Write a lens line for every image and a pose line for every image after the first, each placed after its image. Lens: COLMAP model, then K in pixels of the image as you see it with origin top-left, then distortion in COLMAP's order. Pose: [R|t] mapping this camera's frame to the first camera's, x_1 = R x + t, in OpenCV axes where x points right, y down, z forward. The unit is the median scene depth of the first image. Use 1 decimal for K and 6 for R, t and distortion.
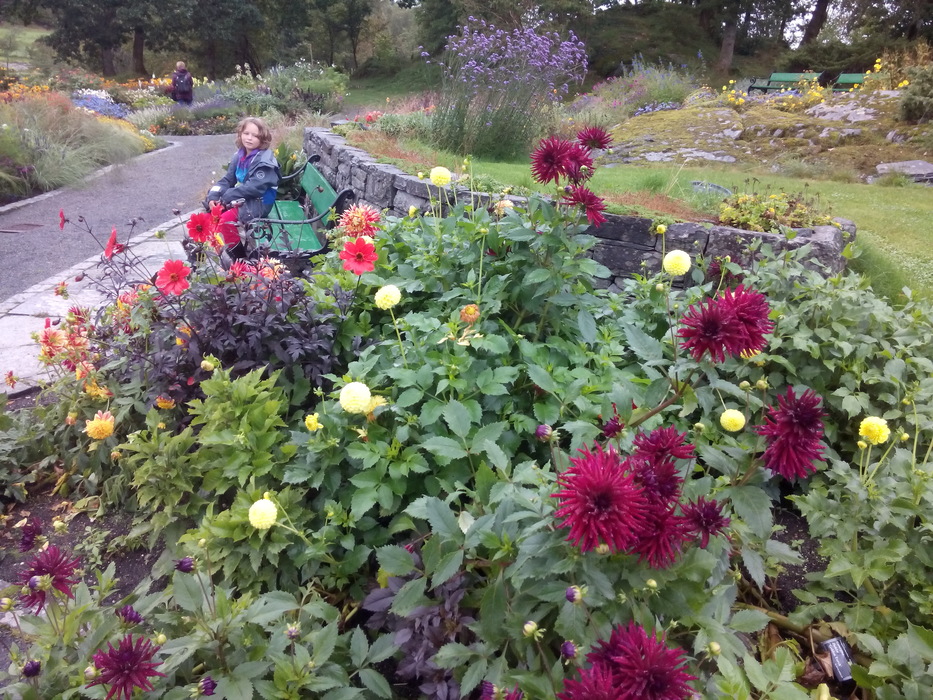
lens RADIAL K [[810.5, 0, 467.1], [0, 810.5, 350.1], [0, 0, 1]] dist [0.003929, -0.000078]
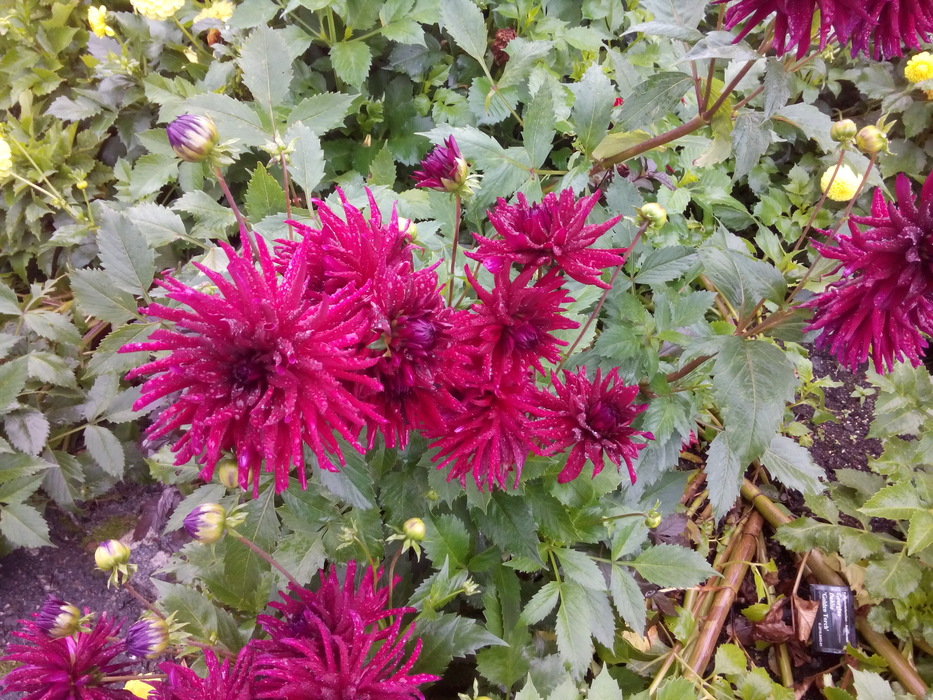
lens RADIAL K [[810.5, 0, 466.1], [0, 810.5, 348.8], [0, 0, 1]] dist [0.003929, -0.000078]
pose [[0.960300, 0.261073, -0.098311, 0.183950], [-0.198641, 0.887352, 0.416110, 0.001102], [0.195872, -0.380062, 0.903984, 0.426322]]
